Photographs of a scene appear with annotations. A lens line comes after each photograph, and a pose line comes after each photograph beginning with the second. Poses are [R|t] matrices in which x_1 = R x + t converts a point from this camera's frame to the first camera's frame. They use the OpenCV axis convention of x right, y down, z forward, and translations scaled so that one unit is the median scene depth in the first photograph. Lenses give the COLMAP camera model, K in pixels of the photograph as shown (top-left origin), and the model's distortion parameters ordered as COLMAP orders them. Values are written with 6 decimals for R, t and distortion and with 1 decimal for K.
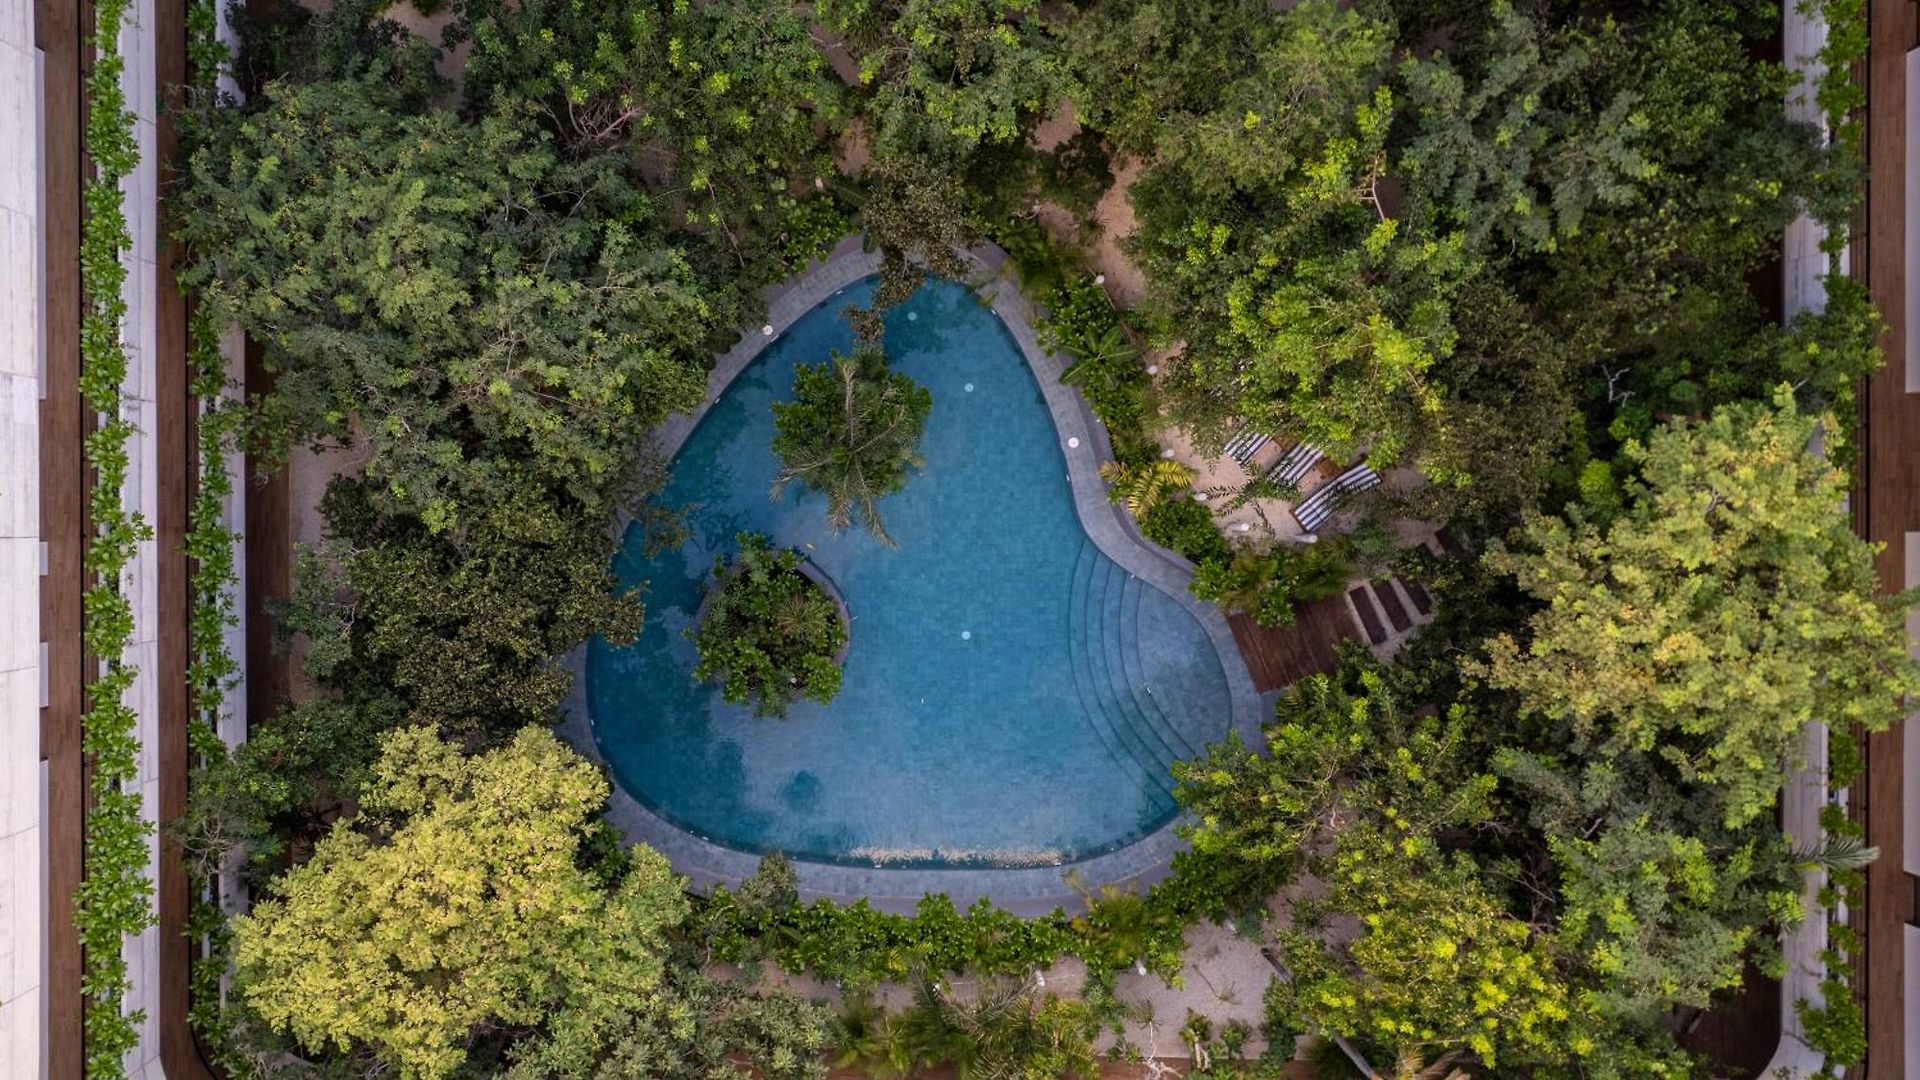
lens RADIAL K [[1350.9, 0, 837.6], [0, 1350.9, 565.0], [0, 0, 1]] dist [-0.001615, -0.002765]
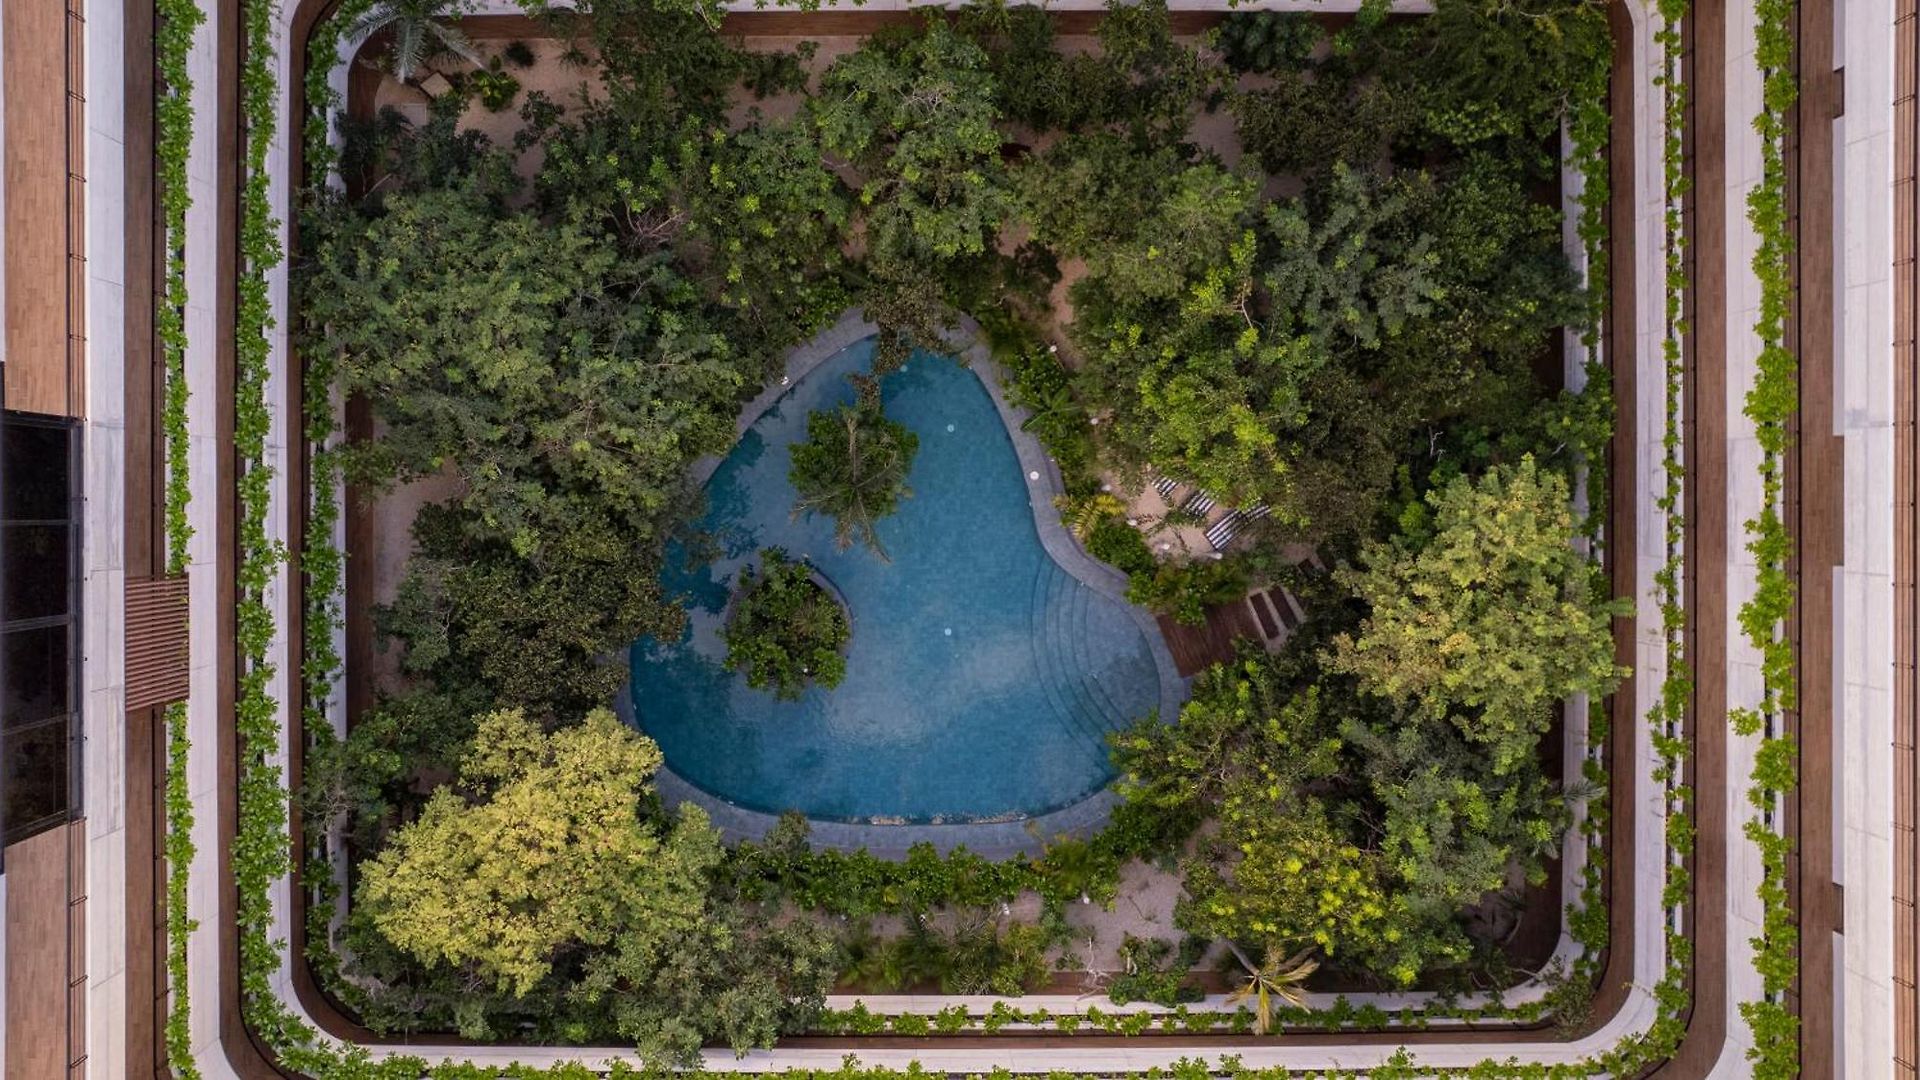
lens RADIAL K [[1529.2, 0, 960.0], [0, 1529.2, 540.0], [0, 0, 1]] dist [0.005389, -0.002382]
pose [[0.996307, 0.000352, 0.085862, -0.014823], [-0.000696, 0.999992, 0.003976, -0.044048], [-0.085860, -0.004021, 0.996299, -0.450950]]
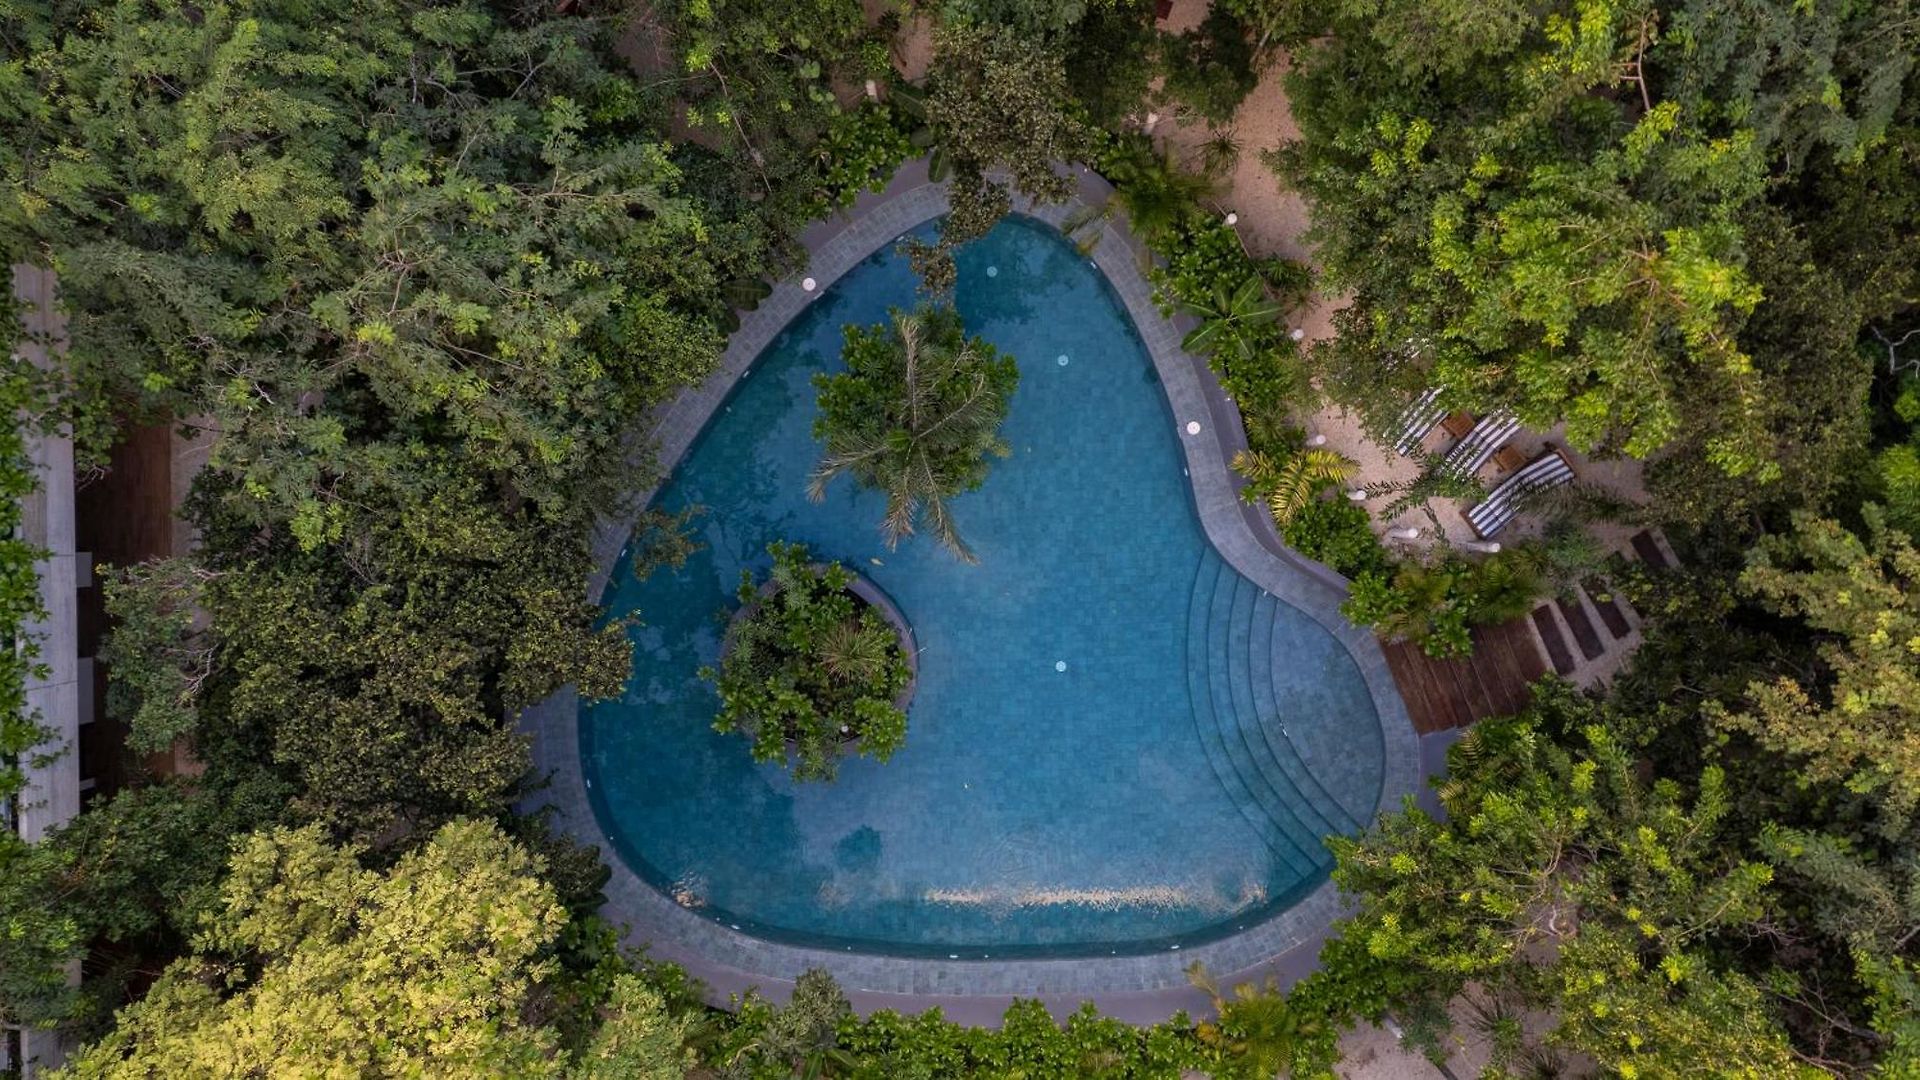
lens RADIAL K [[1168.6, 0, 1027.6], [0, 1168.6, 557.6], [0, 0, 1]] dist [-0.026507, 0.044325]
pose [[0.995931, -0.006405, 0.089886, 0.015462], [0.006056, 0.999973, 0.004156, -0.019846], [-0.089910, -0.003594, 0.995943, 0.371964]]
